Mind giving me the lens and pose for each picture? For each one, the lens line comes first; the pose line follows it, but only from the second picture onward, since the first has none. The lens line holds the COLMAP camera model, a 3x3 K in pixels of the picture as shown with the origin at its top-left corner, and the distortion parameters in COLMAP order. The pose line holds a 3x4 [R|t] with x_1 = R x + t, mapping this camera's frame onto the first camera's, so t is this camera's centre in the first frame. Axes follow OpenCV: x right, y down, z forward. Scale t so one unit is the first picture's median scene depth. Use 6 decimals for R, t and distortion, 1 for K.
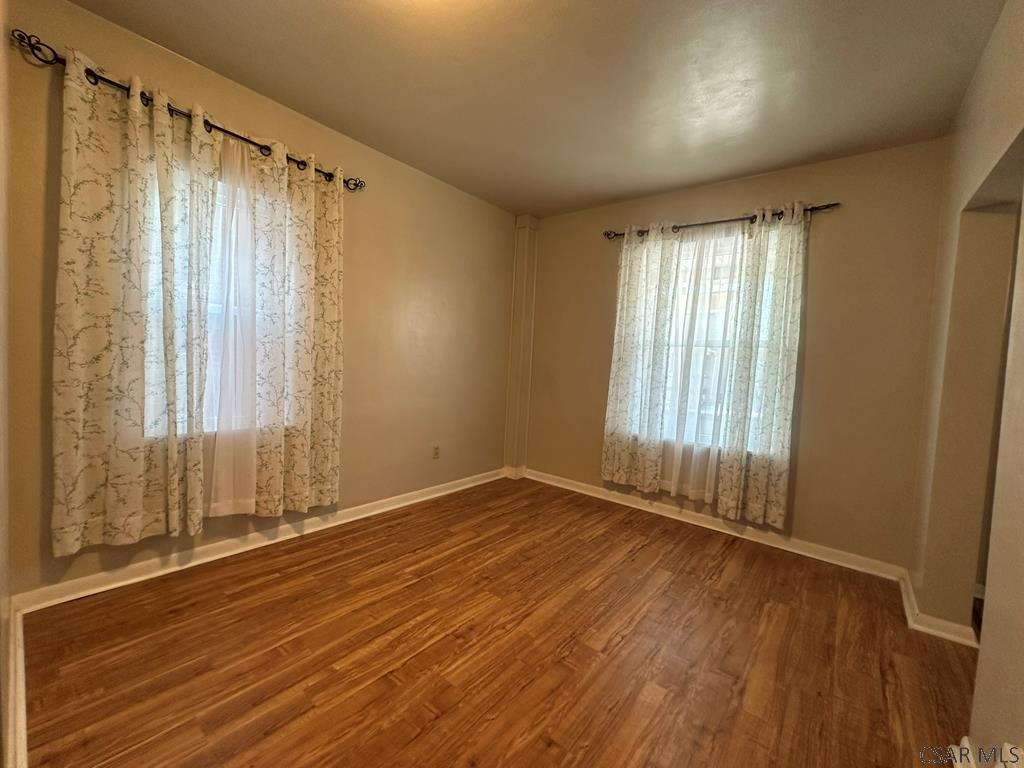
lens RADIAL K [[407.8, 0, 510.7], [0, 407.8, 385.0], [0, 0, 1]] dist [-0.004711, 0.000606]
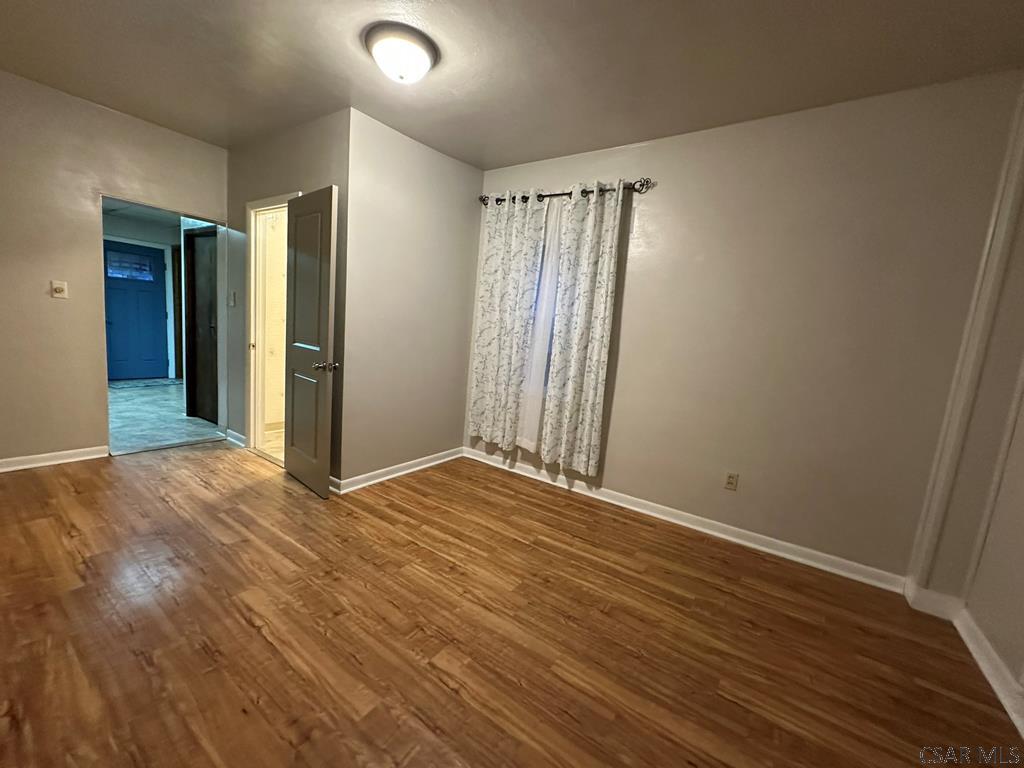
lens RADIAL K [[407.8, 0, 510.7], [0, 407.8, 385.0], [0, 0, 1]] dist [-0.004711, 0.000606]
pose [[0.088823, 0.088022, -0.992150, 0.804409], [-0.134067, 0.988080, 0.075659, -0.025295], [0.986984, 0.126294, 0.099565, 0.761389]]
